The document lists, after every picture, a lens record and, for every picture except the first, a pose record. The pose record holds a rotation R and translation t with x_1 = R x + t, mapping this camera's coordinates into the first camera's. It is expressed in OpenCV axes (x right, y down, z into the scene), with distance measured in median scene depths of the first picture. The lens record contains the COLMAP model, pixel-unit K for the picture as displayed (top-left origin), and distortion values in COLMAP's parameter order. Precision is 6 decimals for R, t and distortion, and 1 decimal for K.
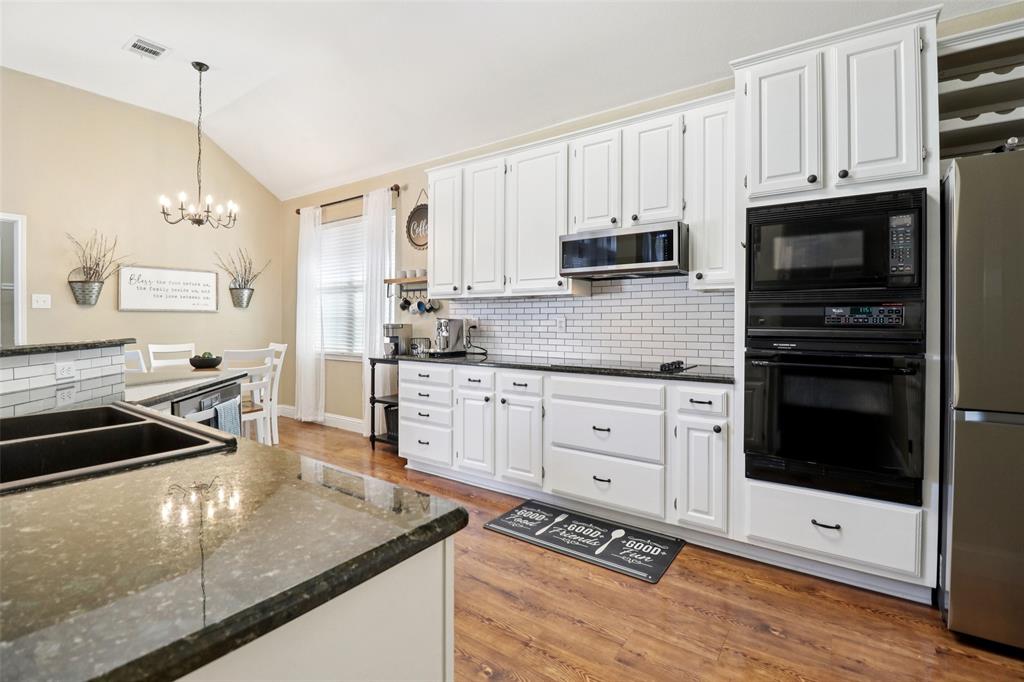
lens RADIAL K [[474.4, 0, 507.4], [0, 474.4, 318.1], [0, 0, 1]] dist [-0.011536, -0.007997]
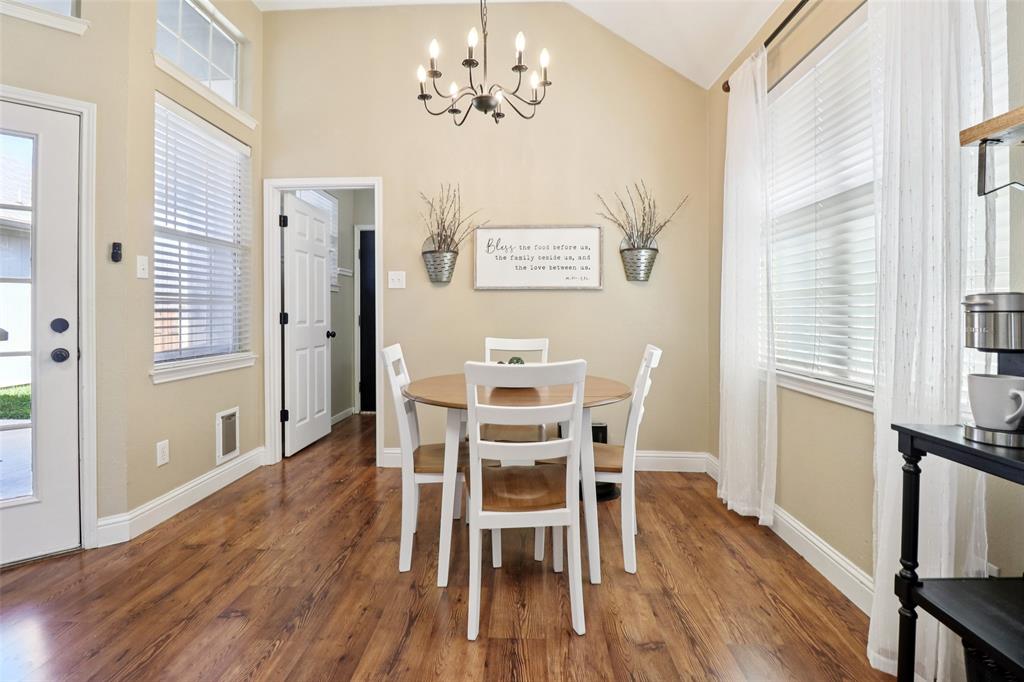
lens RADIAL K [[474.4, 0, 508.6], [0, 474.4, 312.2], [0, 0, 1]] dist [-0.011536, -0.007997]
pose [[0.551435, -0.001654, -0.834216, -0.207526], [0.004648, 0.999989, 0.001089, 0.022003], [0.834205, -0.004478, 0.551436, 0.730975]]
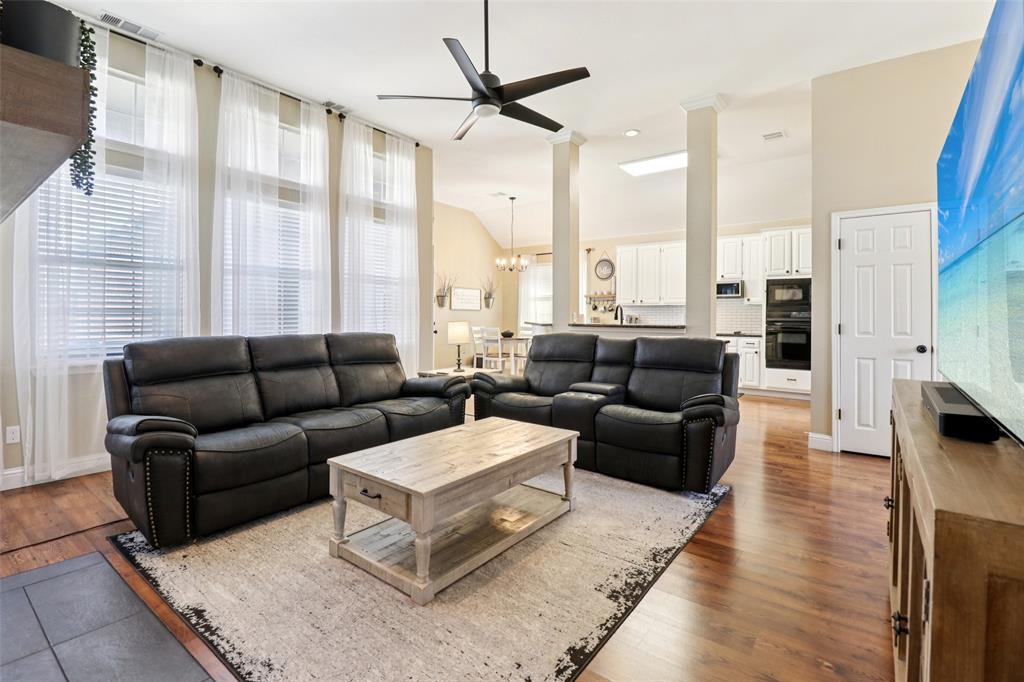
lens RADIAL K [[474.4, 0, 501.6], [0, 474.4, 314.9], [0, 0, 1]] dist [-0.011536, -0.007997]
pose [[0.999480, 0.004146, -0.031991, -0.628531], [-0.004092, 0.999990, 0.001757, 0.000708], [0.031998, -0.001625, 0.999487, -1.195726]]
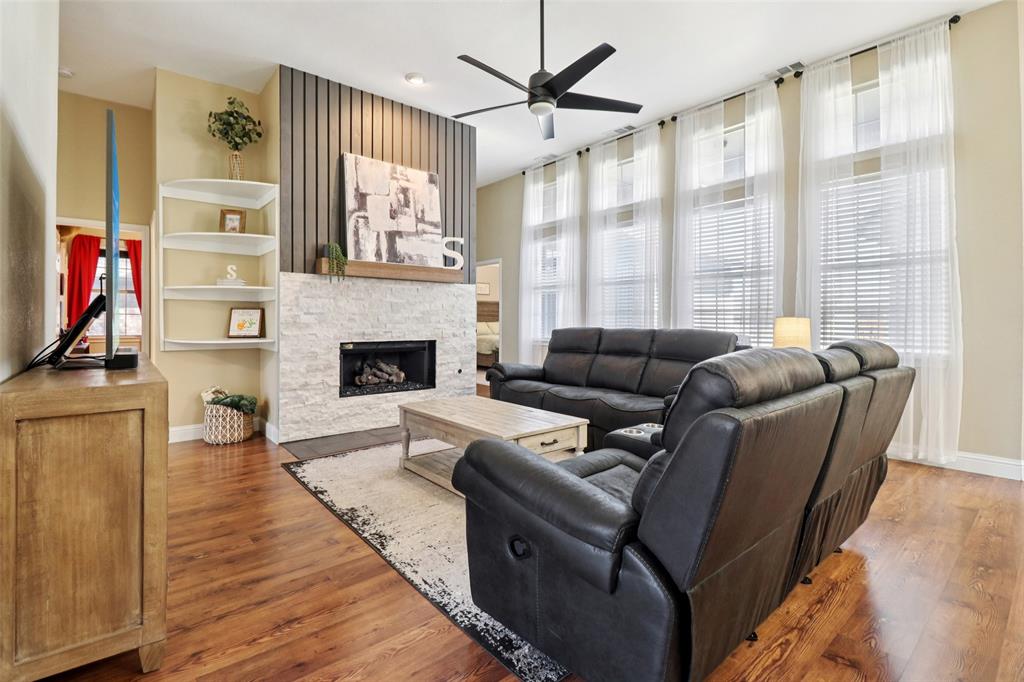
lens RADIAL K [[474.4, 0, 513.9], [0, 474.4, 321.7], [0, 0, 1]] dist [-0.011536, -0.007997]
pose [[-0.241774, -0.001137, -0.970332, 0.079995], [0.003162, 0.999993, -0.001960, 0.027678], [0.970327, -0.003542, -0.241769, -0.304172]]
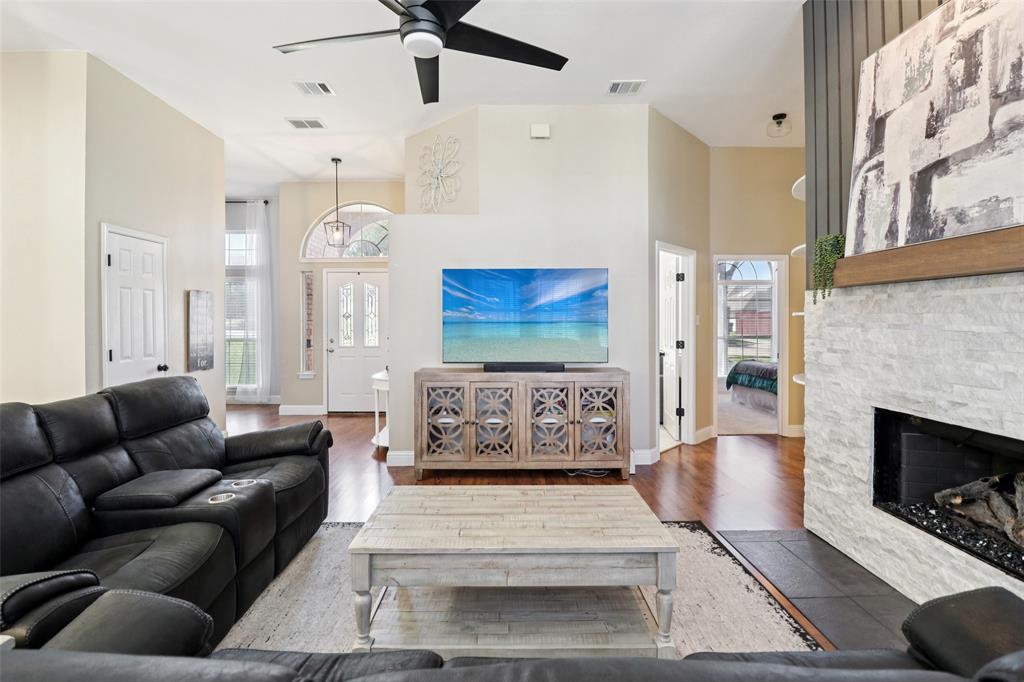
lens RADIAL K [[474.4, 0, 508.9], [0, 474.4, 328.7], [0, 0, 1]] dist [-0.011536, -0.007997]
pose [[-0.596665, -0.011768, 0.802404, -1.121067], [-0.001754, 0.999909, 0.013360, -0.034733], [-0.802489, 0.006564, -0.596631, -0.228590]]
